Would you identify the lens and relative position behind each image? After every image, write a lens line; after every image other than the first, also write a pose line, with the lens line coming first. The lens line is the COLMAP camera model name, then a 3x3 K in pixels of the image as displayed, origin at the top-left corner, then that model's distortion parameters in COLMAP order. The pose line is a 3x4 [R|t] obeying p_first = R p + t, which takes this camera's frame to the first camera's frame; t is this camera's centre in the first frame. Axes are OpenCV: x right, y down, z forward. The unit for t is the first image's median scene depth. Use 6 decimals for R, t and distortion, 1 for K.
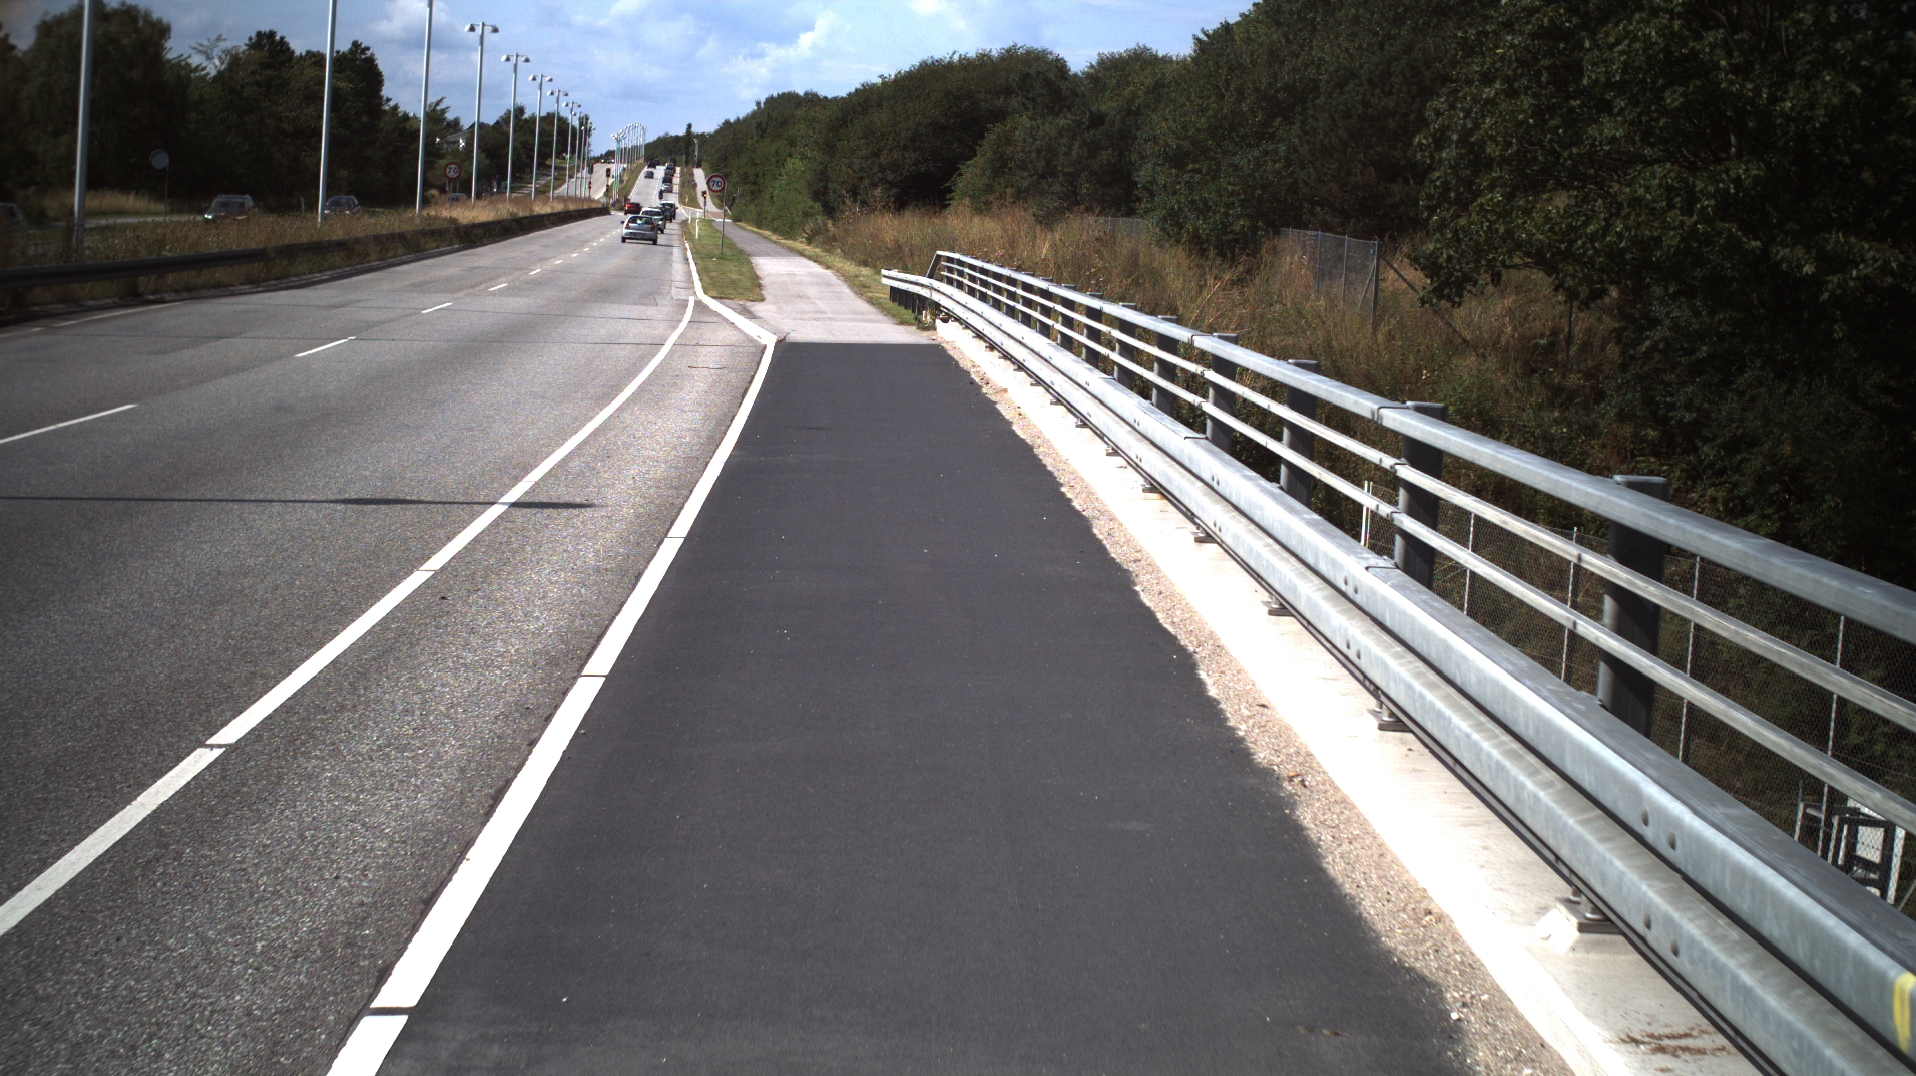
lens RADIAL K [[3434.0, 0, 958.0], [0, 3434.0, 538.0], [0, 0, 1]] dist [-0.290569, 0.396693]
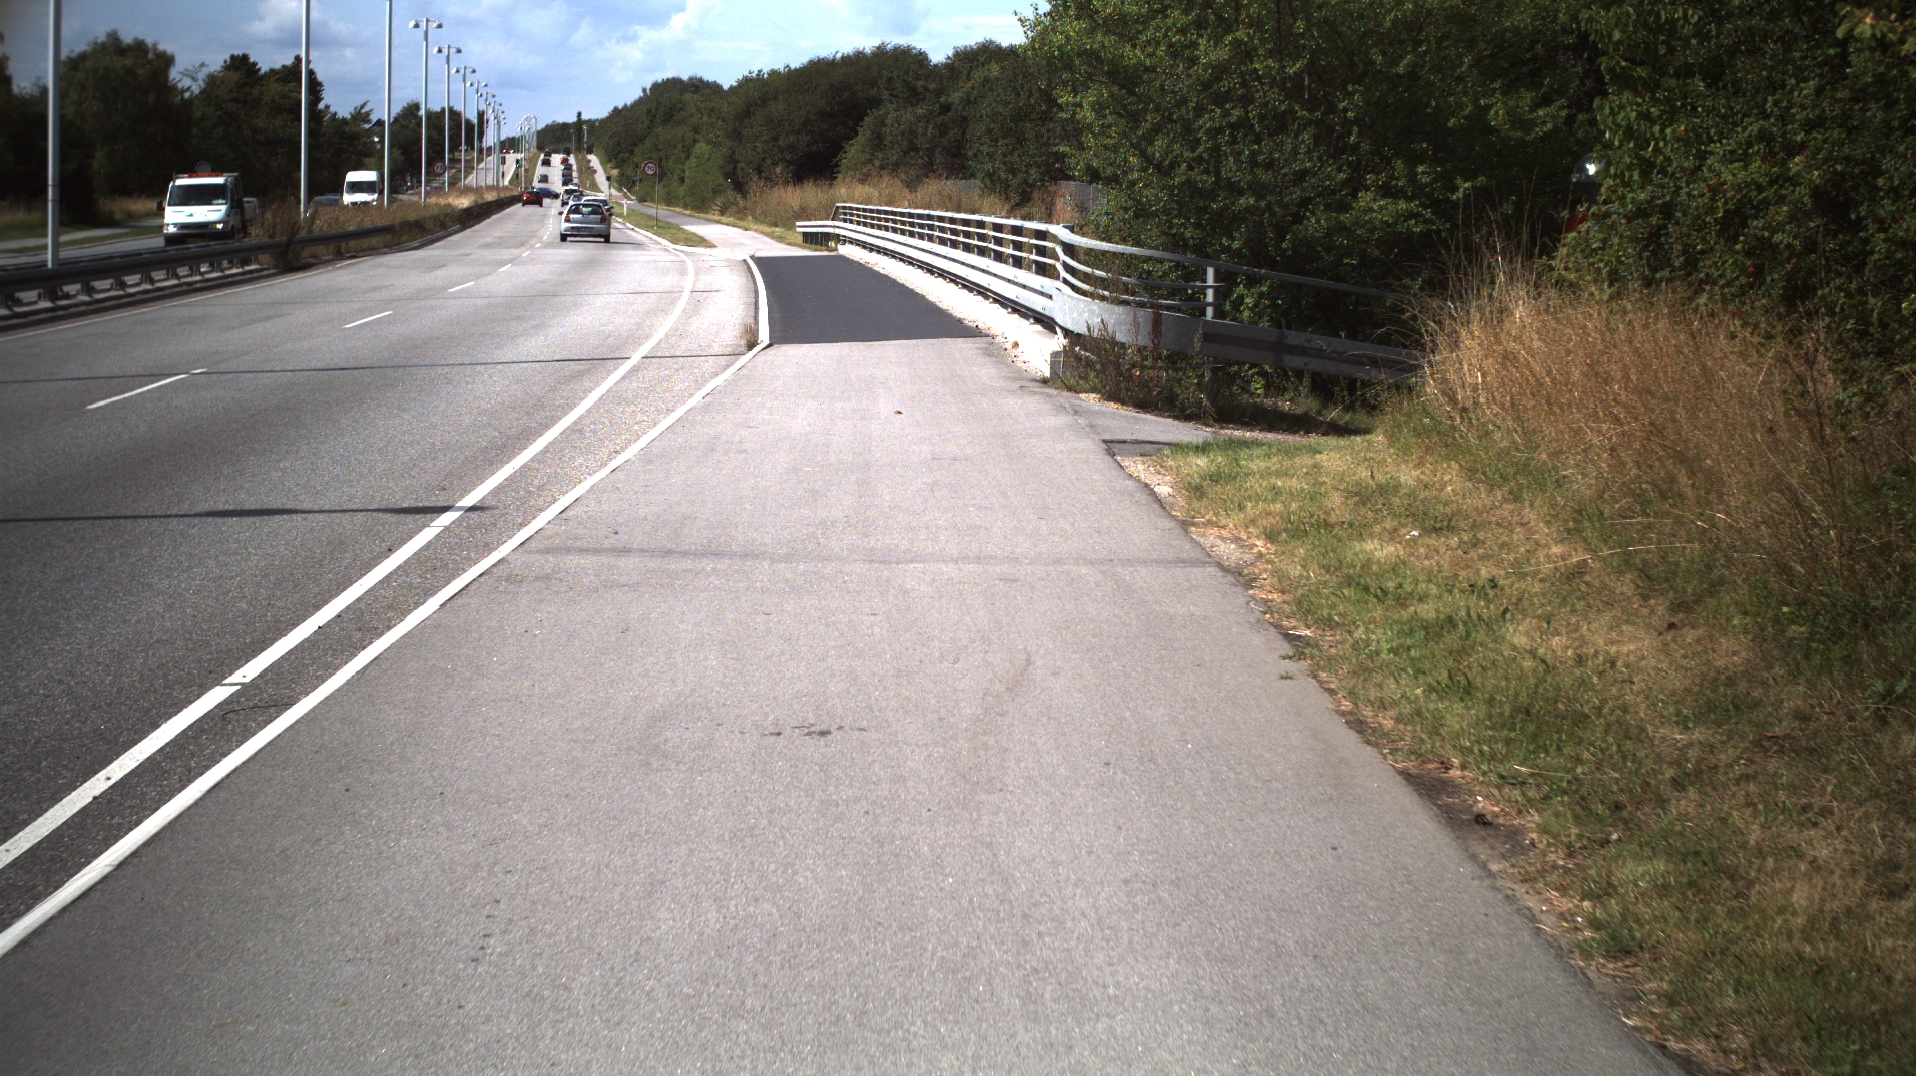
lens RADIAL K [[3434.0, 0, 958.0], [0, 3434.0, 538.0], [0, 0, 1]] dist [-0.290569, 0.396693]
pose [[0.998439, -0.047522, 0.029337, -0.002098], [0.047272, 0.998840, 0.009162, 0.036661], [-0.029738, -0.007761, 0.999528, -0.368198]]
